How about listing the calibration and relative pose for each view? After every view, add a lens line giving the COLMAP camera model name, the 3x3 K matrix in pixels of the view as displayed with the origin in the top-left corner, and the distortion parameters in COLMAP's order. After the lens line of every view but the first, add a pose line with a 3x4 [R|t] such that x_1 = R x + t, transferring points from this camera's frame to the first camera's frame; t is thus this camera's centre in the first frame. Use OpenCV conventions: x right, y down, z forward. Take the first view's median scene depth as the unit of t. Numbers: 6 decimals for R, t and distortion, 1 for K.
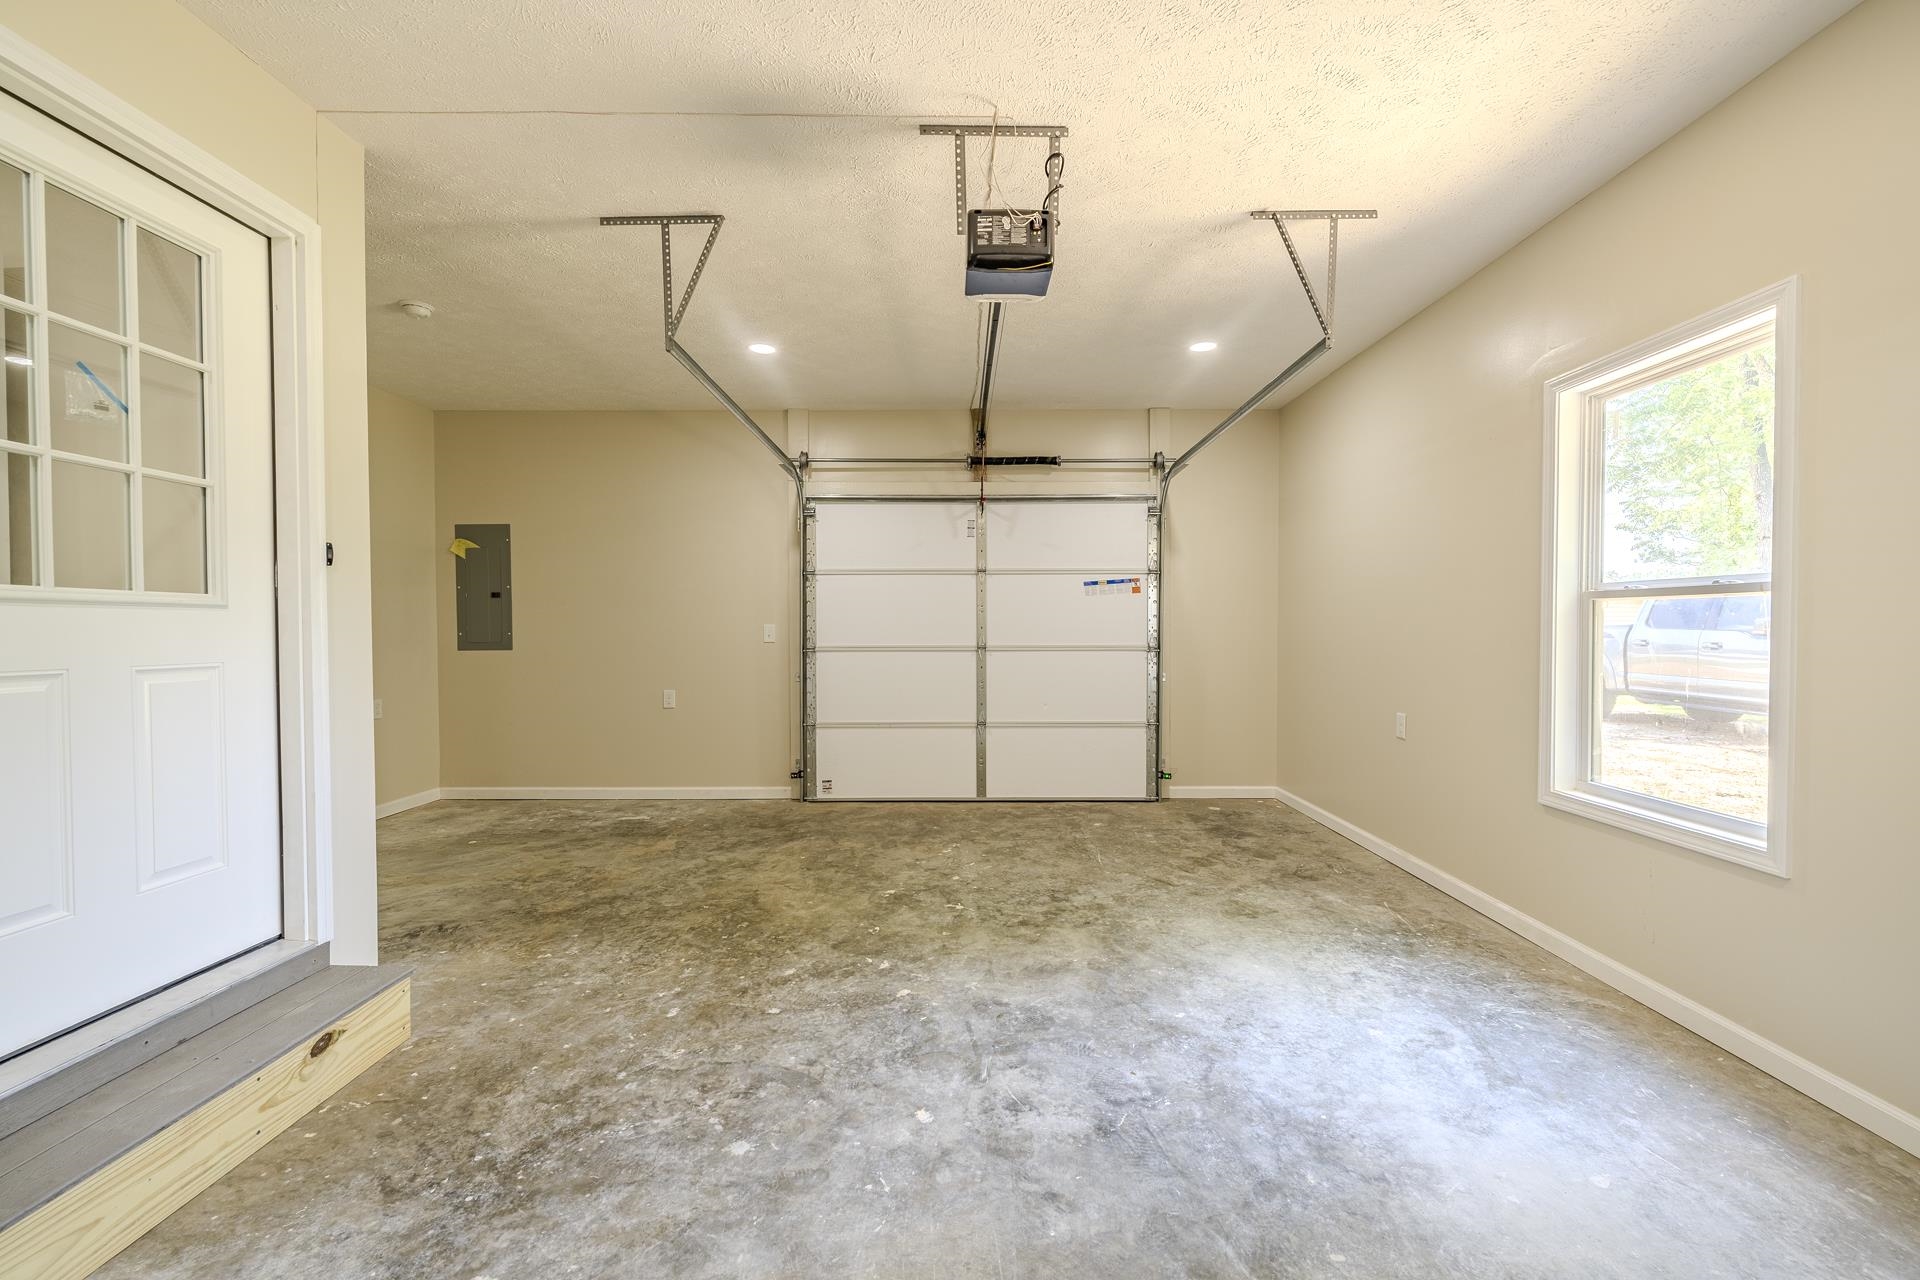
lens RADIAL K [[777.7, 0, 958.6], [0, 777.7, 638.4], [0, 0, 1]] dist [0.001817, -0.001052]
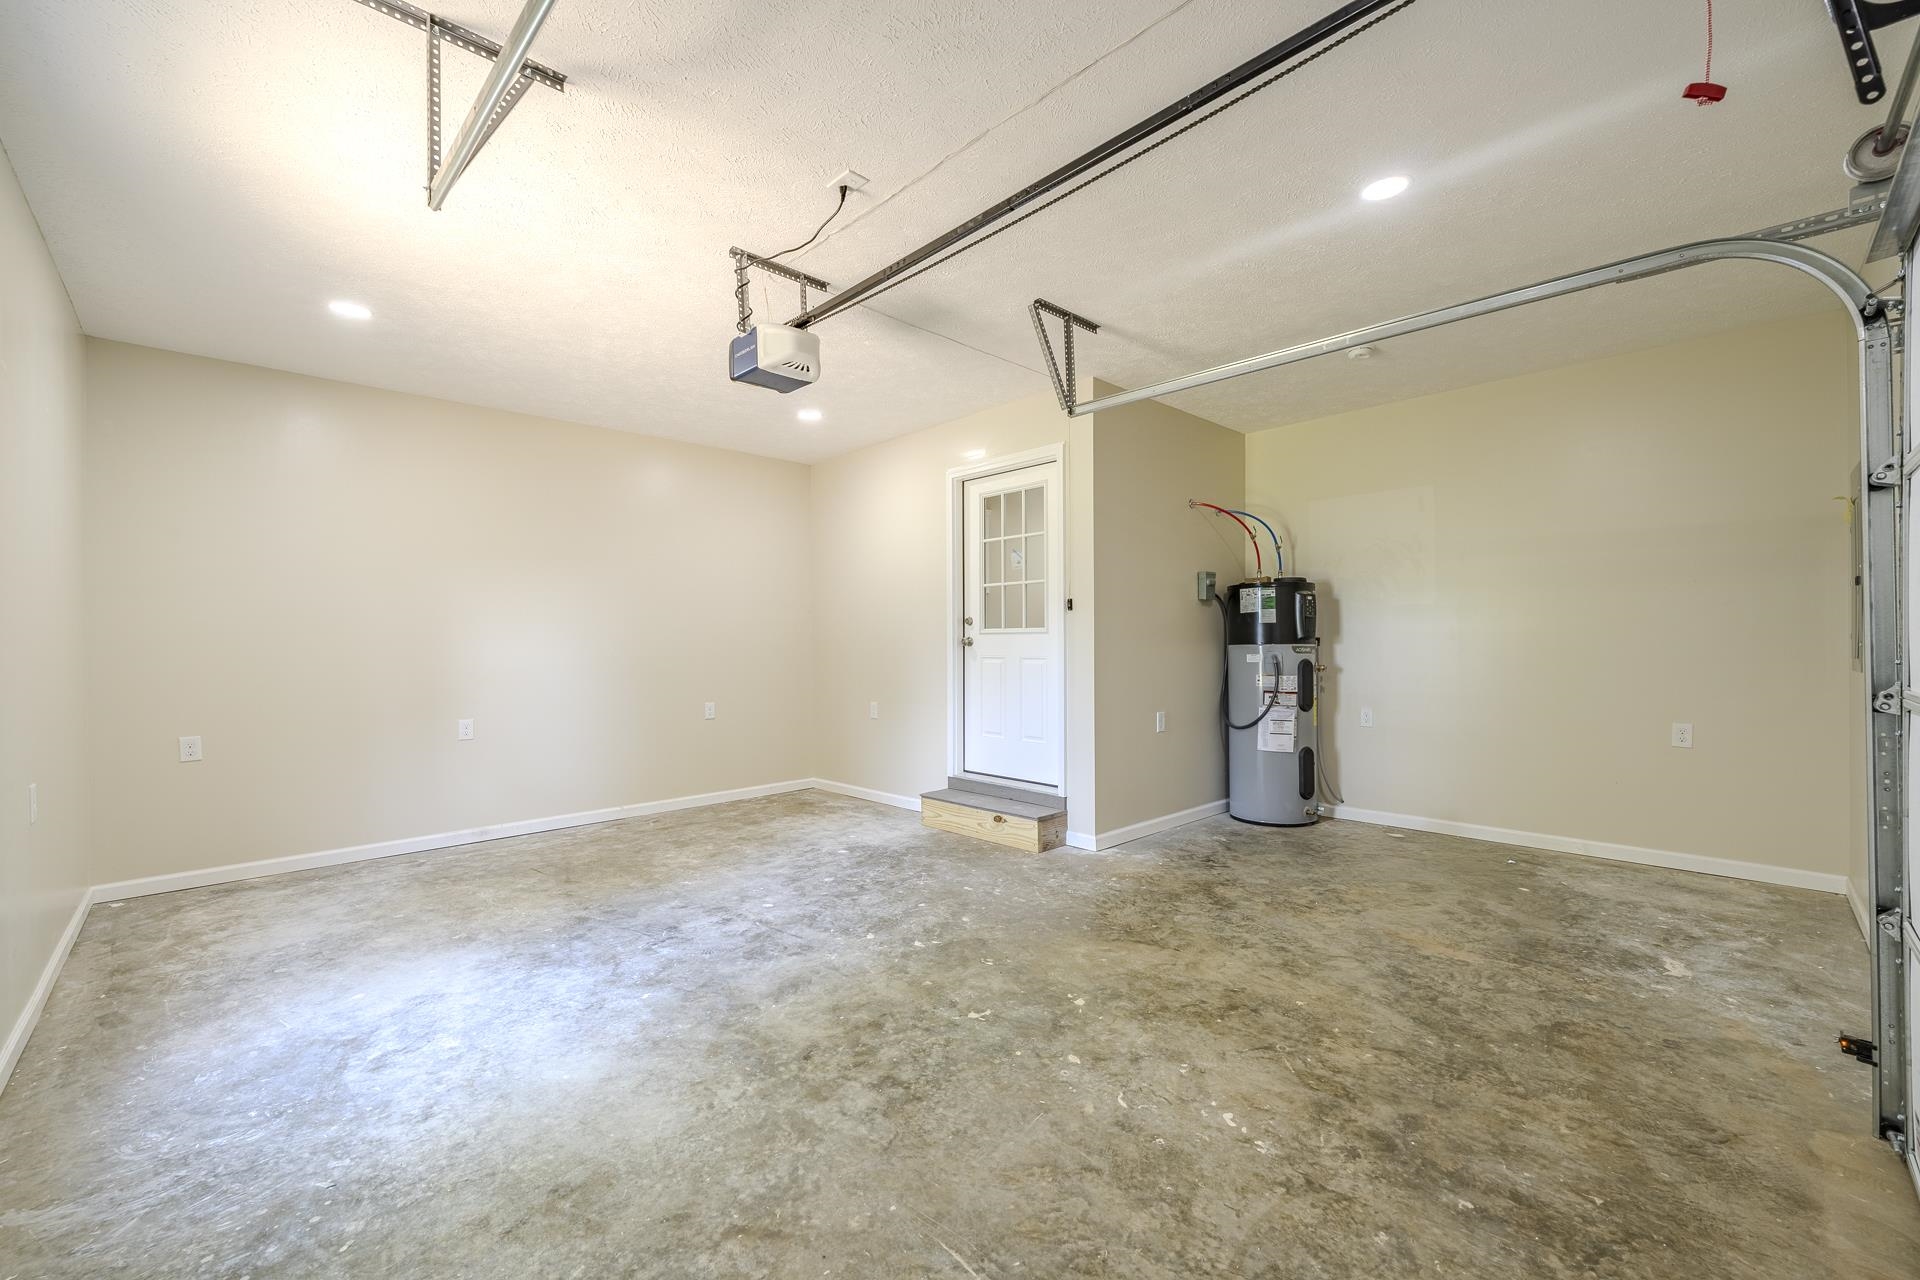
lens RADIAL K [[777.7, 0, 957.5], [0, 777.7, 640.6], [0, 0, 1]] dist [0.001817, -0.001052]
pose [[-0.716371, 0.007247, -0.697682, 0.642015], [0.000100, 0.999947, 0.010284, -0.030697], [0.697719, 0.007297, -0.716334, 1.829409]]
